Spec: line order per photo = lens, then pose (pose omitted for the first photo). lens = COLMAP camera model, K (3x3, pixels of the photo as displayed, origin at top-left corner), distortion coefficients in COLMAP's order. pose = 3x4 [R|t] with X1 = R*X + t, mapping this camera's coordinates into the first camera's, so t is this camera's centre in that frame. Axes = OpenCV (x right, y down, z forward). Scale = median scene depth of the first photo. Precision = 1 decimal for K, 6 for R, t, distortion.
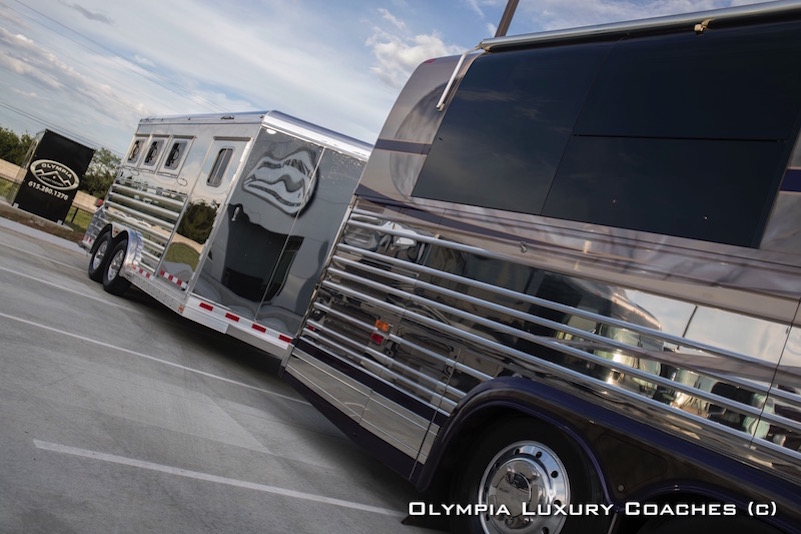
lens RADIAL K [[707.4, 0, 400.5], [0, 707.4, 267.0], [0, 0, 1]] dist [-0.039012, -0.005001]
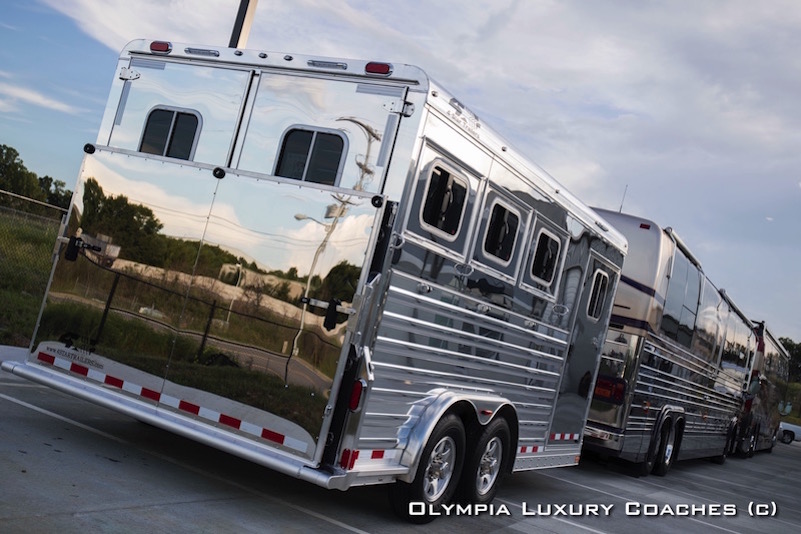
lens RADIAL K [[889.3, 0, 400.5], [0, 889.3, 267.0], [0, 0, 1]] dist [0.141256, -0.000901]
pose [[-0.281997, -0.403668, 0.870362, -1.580719], [-0.447787, 0.857687, 0.252706, -0.482979], [-0.848507, -0.318474, -0.422622, 2.365758]]
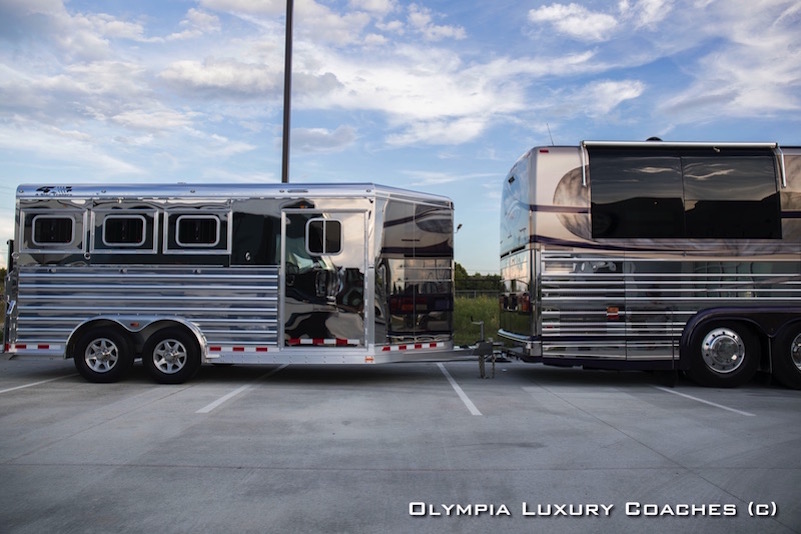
lens RADIAL K [[615.4, 0, 400.5], [0, 615.4, 267.0], [0, 0, 1]] dist [-0.029456, 0.005779]
pose [[0.574269, -0.328787, 0.749743, -1.368155], [0.163930, 0.943444, 0.288167, -0.524138], [-0.802086, -0.042580, 0.595689, 0.412546]]
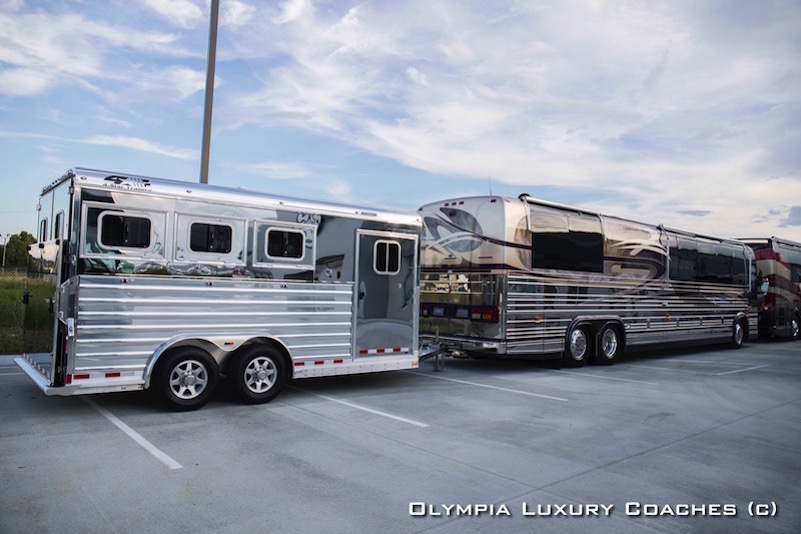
lens RADIAL K [[582.8, 0, 400.5], [0, 582.8, 267.0], [0, 0, 1]] dist [-0.021997, 0.001834]
pose [[-0.019175, -0.339792, 0.940305, -1.811672], [-0.119401, 0.934526, 0.335268, -0.697917], [-0.992661, -0.105844, -0.058491, 1.467538]]
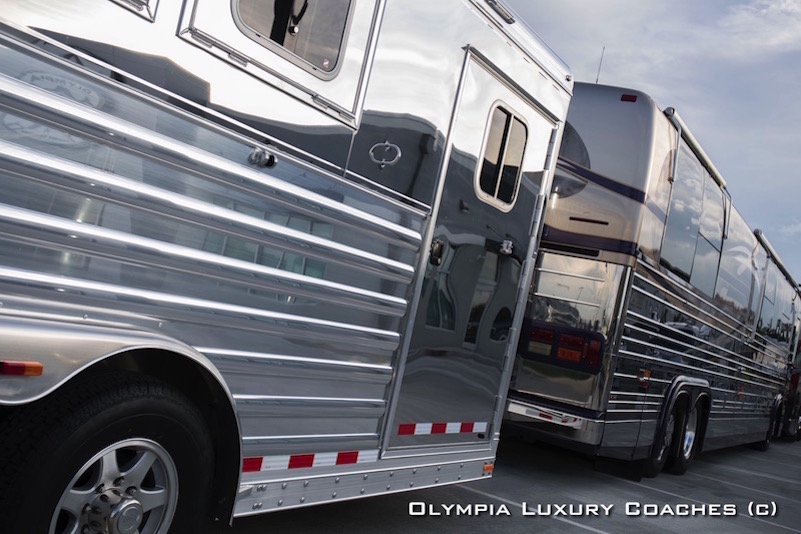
lens RADIAL K [[823.5, 0, 400.5], [0, 823.5, 267.0], [0, 0, 1]] dist [0.033725, 0.002320]
pose [[-0.233768, -0.390228, 0.890547, -1.029716], [-0.397102, 0.874371, 0.278901, -0.285656], [-0.887503, -0.288440, -0.359360, 1.730706]]
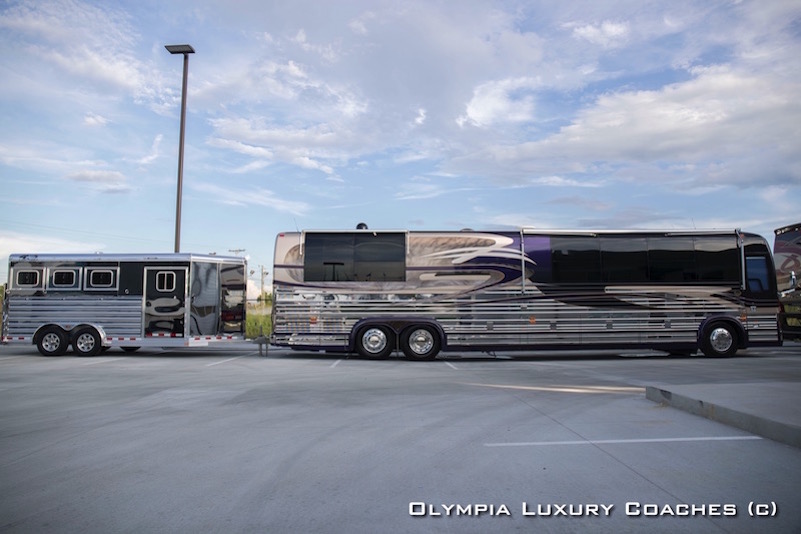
lens RADIAL K [[546.6, 0, 400.5], [0, 546.6, 267.0], [0, 0, 1]] dist [-0.111808, 0.104230]
pose [[0.561360, -0.309276, 0.767608, -1.624478], [0.162923, 0.950692, 0.263895, -0.738946], [-0.811376, -0.023079, 0.584069, -0.883439]]
